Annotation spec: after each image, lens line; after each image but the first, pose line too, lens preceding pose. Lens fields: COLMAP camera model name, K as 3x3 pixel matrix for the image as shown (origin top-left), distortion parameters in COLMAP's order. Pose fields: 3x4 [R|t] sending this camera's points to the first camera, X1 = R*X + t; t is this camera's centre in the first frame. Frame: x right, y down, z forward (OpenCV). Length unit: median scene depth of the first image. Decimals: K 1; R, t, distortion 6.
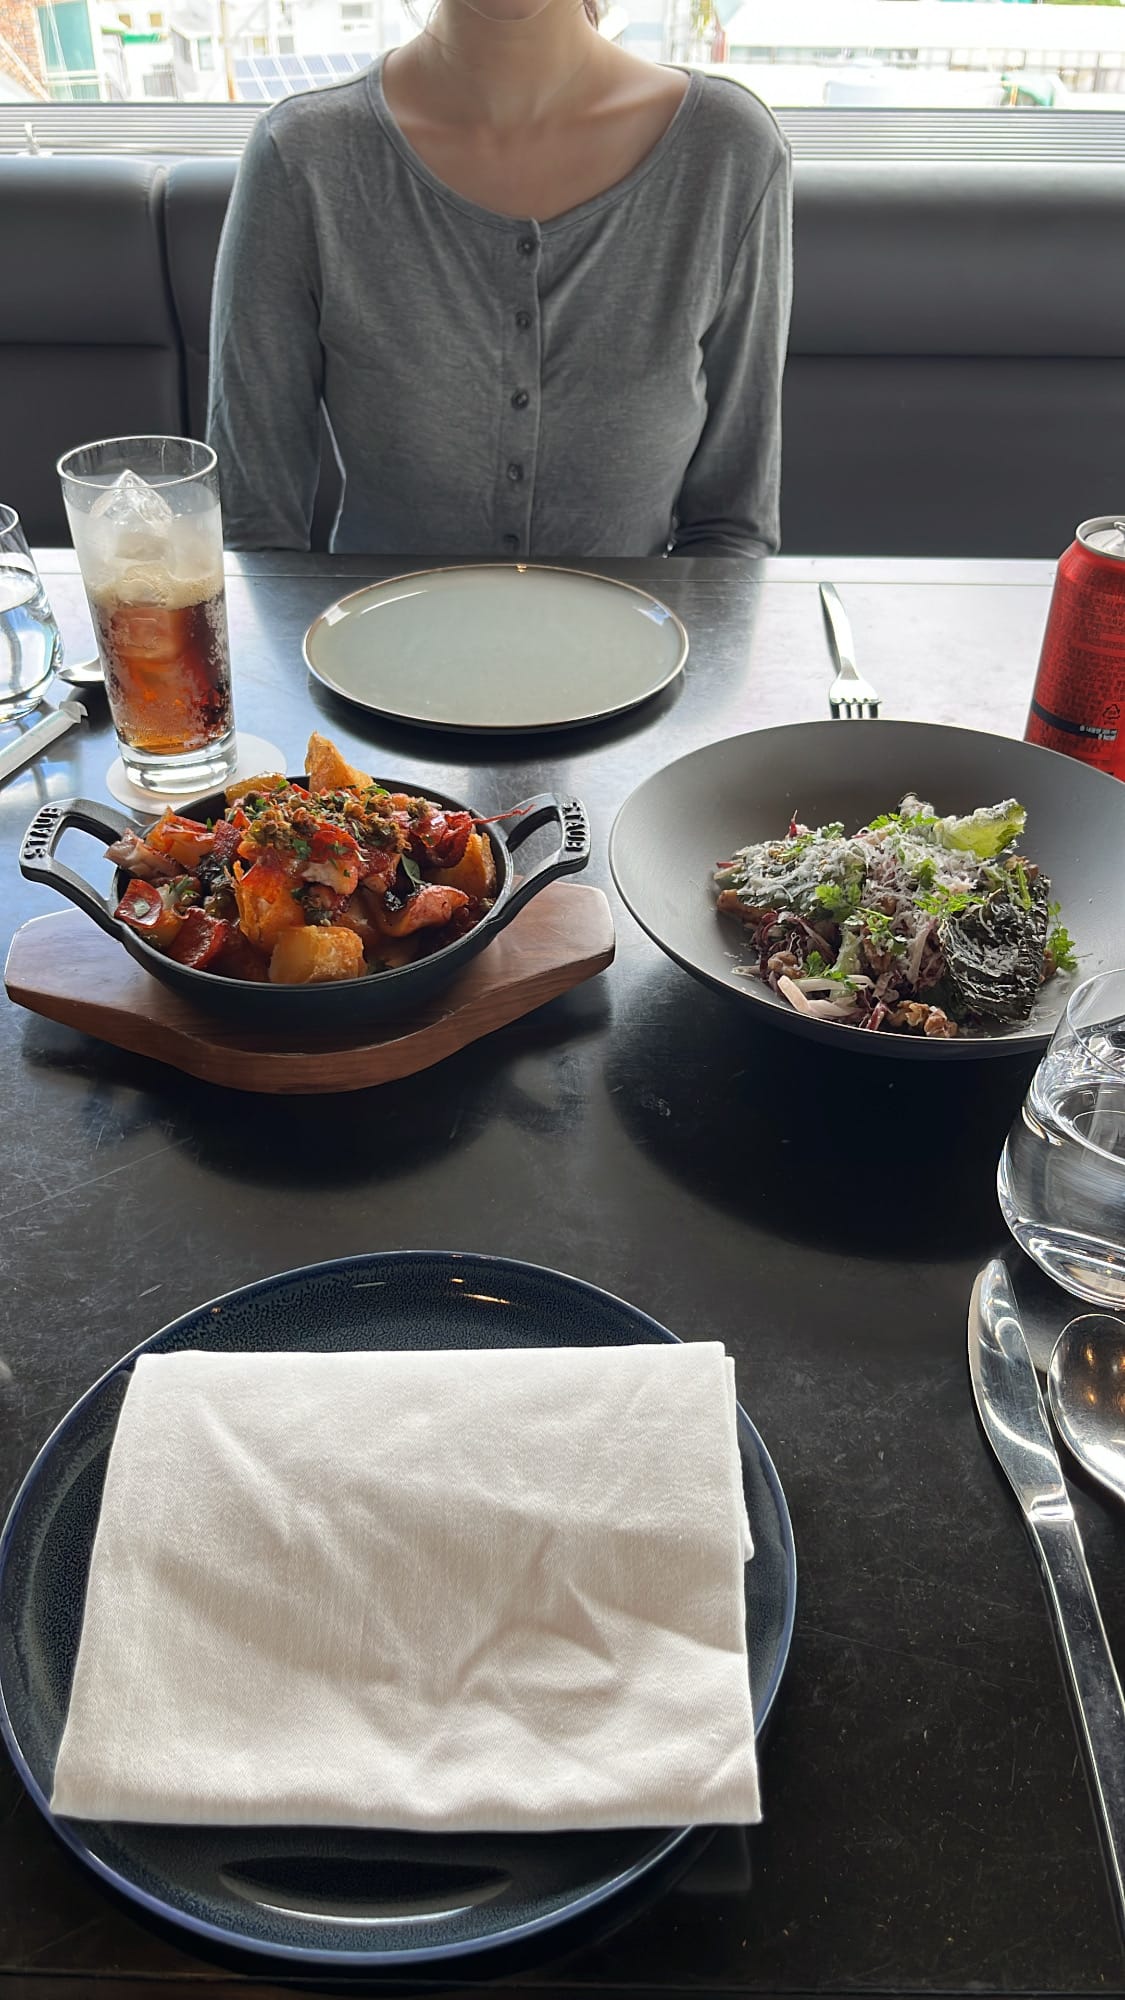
lens RADIAL K [[1594.2, 0, 562.5], [0, 1594.2, 1000.0], [0, 0, 1]] dist [-0.007911, -0.003143]
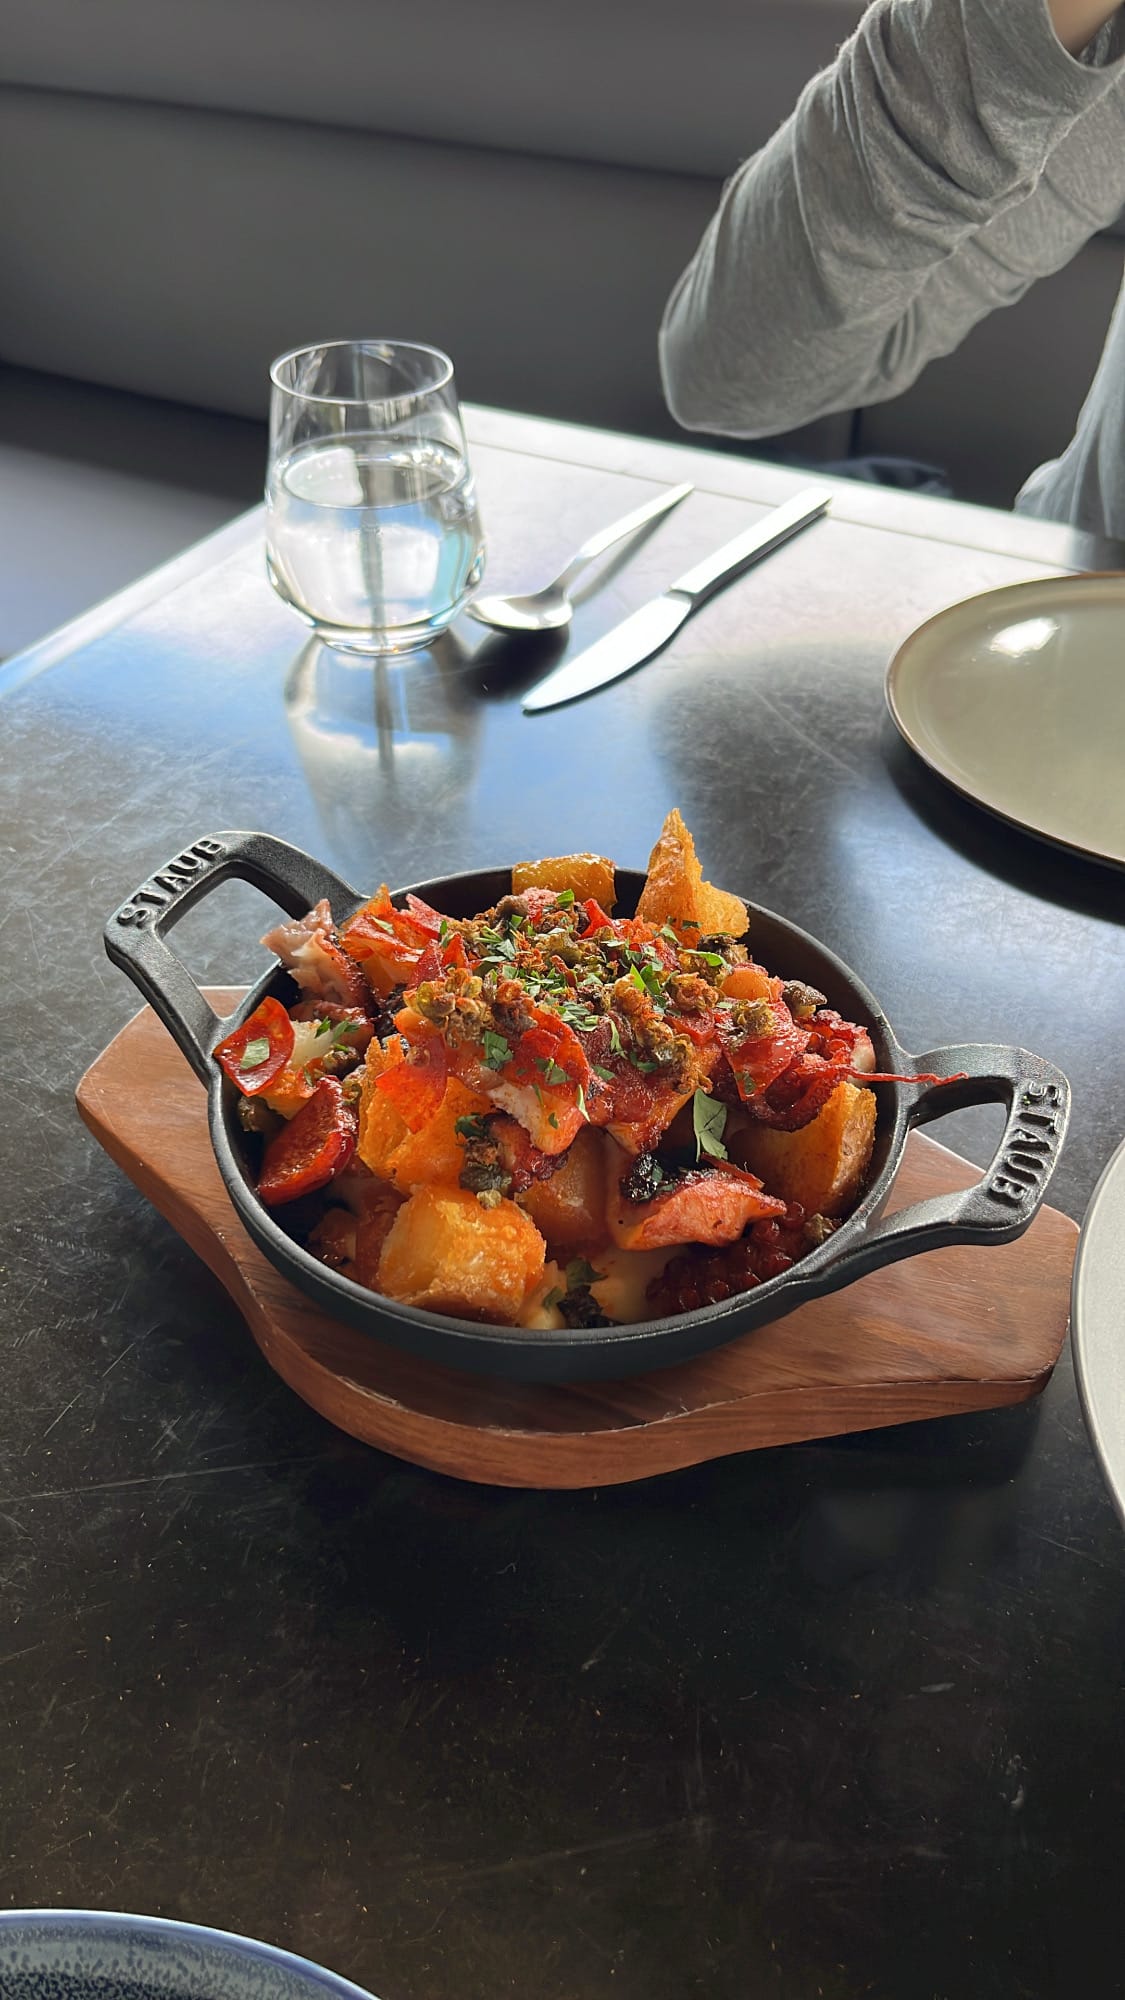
lens RADIAL K [[1594.2, 0, 562.5], [0, 1594.2, 1000.0], [0, 0, 1]] dist [-0.007911, -0.003143]
pose [[0.871557, 0.297980, -0.389354, 0.064015], [-0.264439, 0.954407, 0.138487, -0.189032], [0.412869, -0.017739, 0.910618, 0.495097]]
